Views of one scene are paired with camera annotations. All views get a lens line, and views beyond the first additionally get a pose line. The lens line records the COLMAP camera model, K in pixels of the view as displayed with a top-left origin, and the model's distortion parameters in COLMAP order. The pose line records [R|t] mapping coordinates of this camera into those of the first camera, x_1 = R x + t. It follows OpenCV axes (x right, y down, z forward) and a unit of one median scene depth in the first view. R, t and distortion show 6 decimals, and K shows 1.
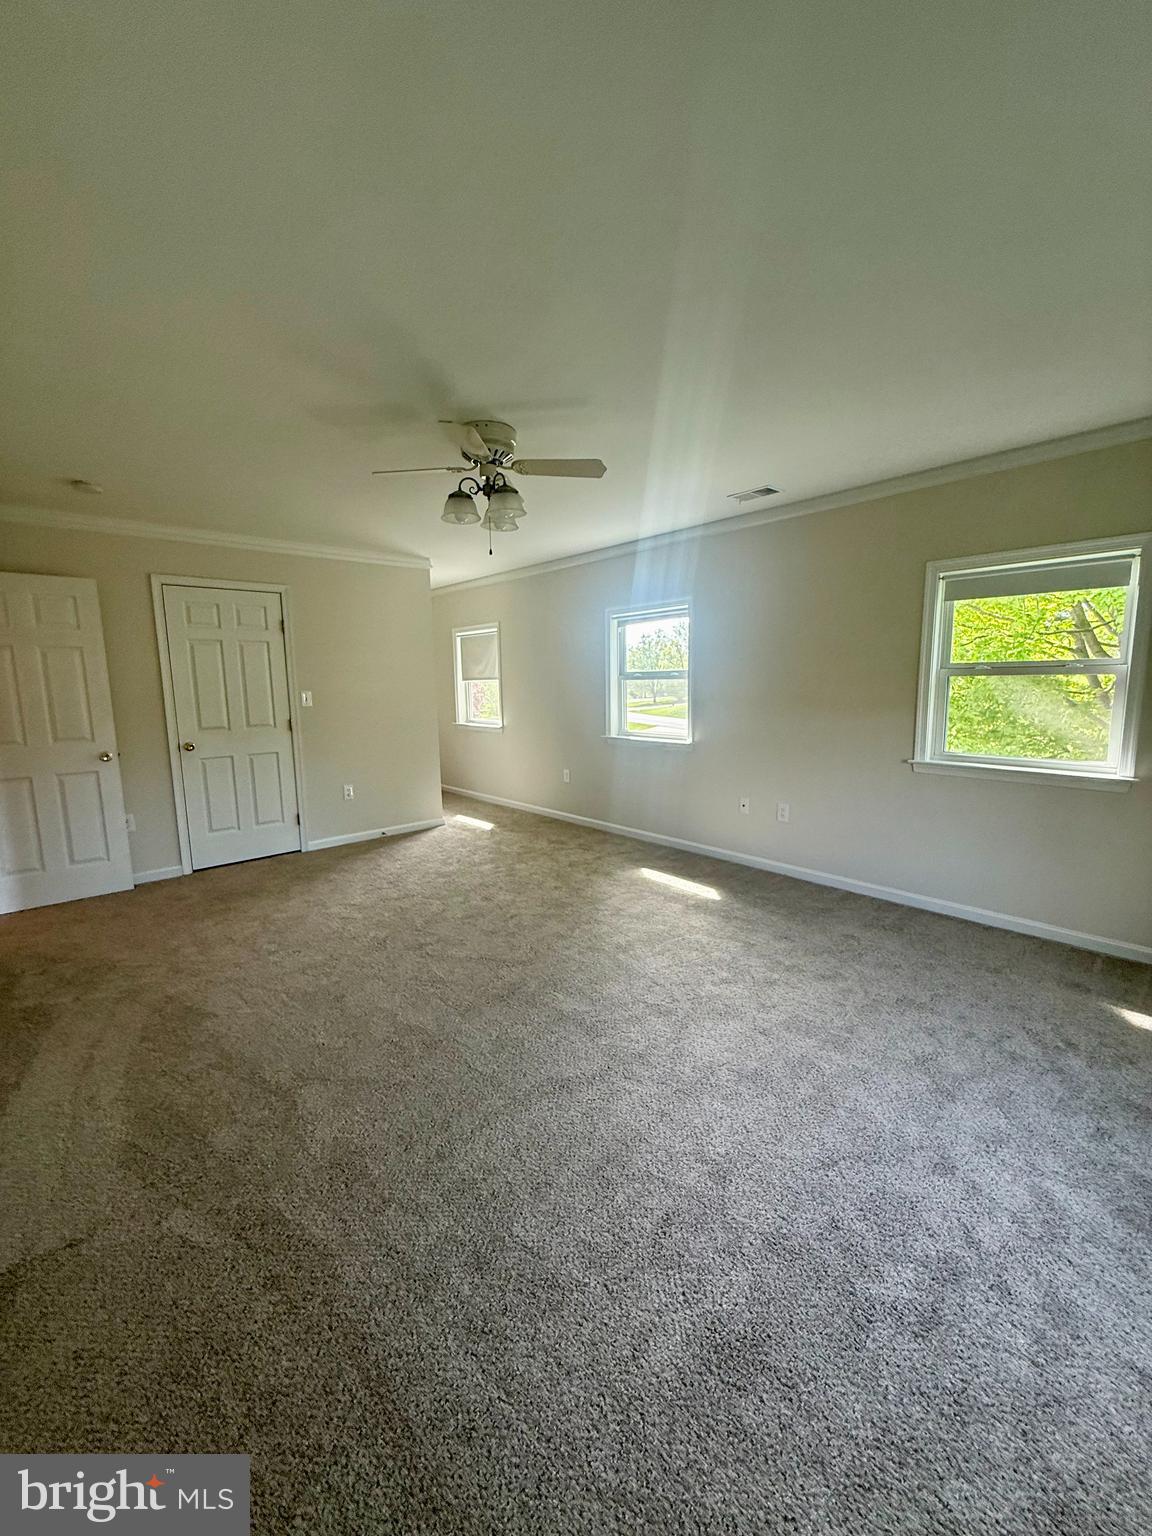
lens RADIAL K [[615.4, 0, 583.6], [0, 615.4, 764.7], [0, 0, 1]] dist [0.004113, 0.000310]
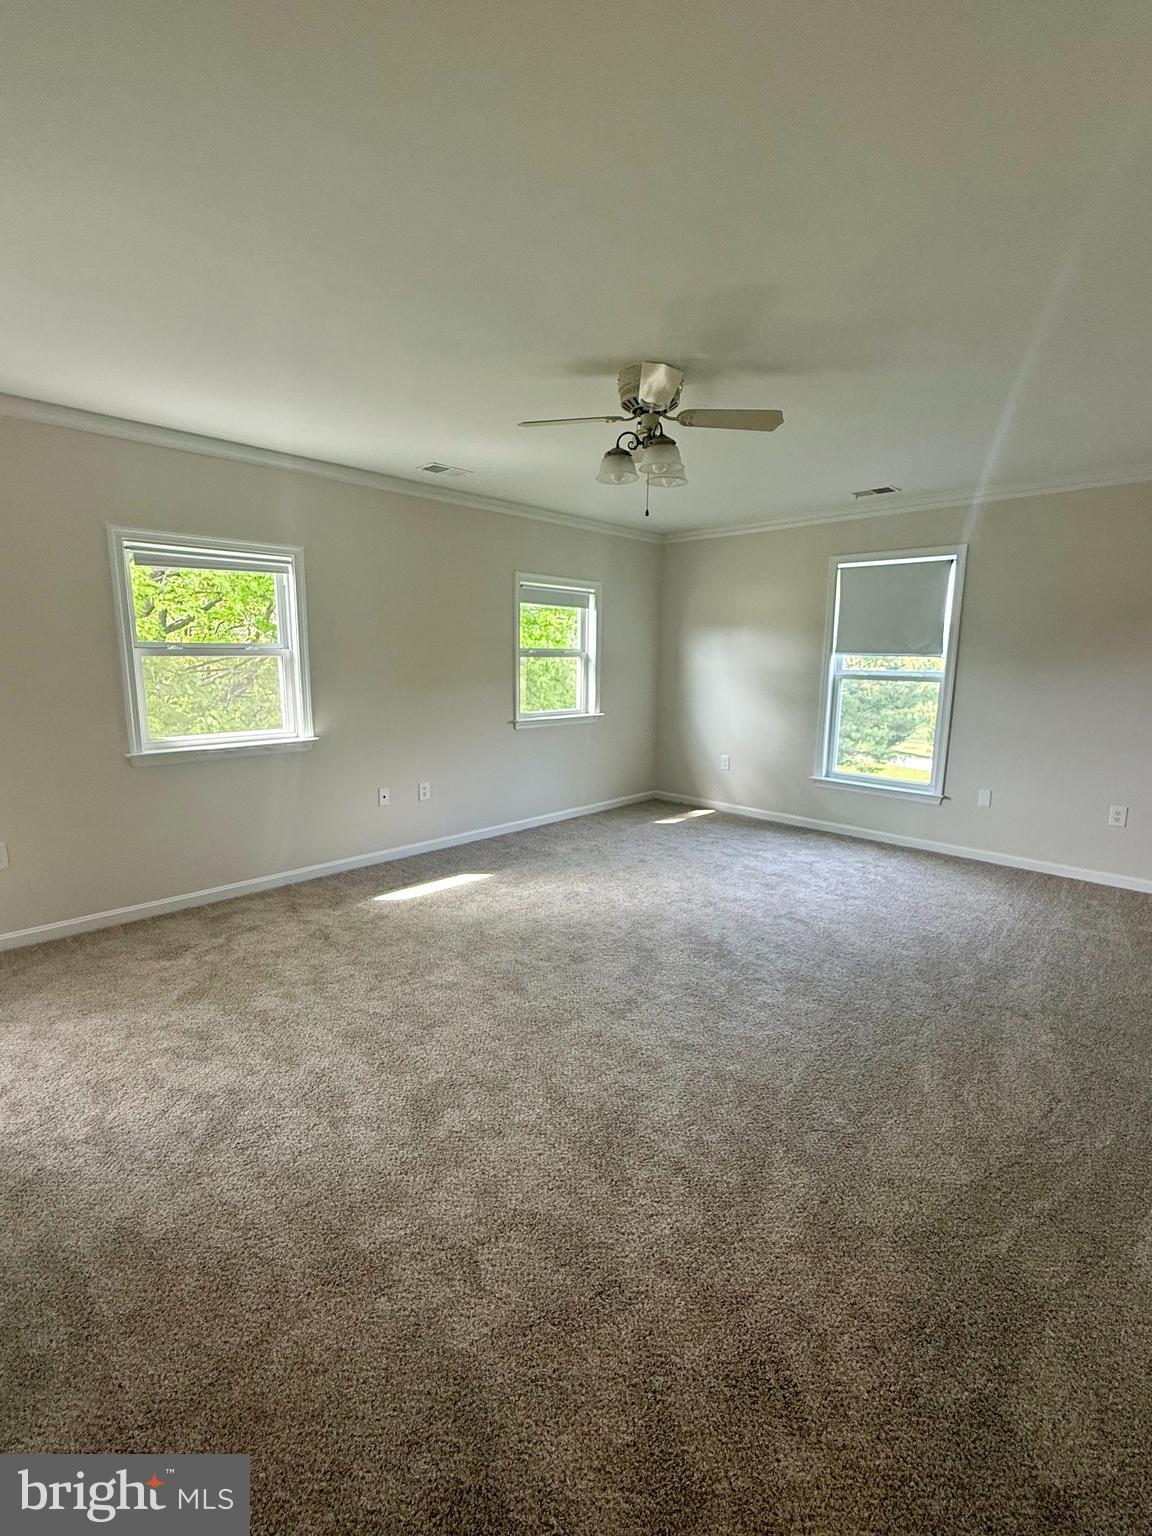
lens RADIAL K [[676.6, 0, 582.5], [0, 676.6, 772.7], [0, 0, 1]] dist [0.000369, -0.000030]
pose [[-0.063625, -0.159371, 0.985166, -0.895849], [0.130490, 0.977363, 0.166536, -0.117581], [-0.989406, 0.139151, -0.041388, 0.905192]]
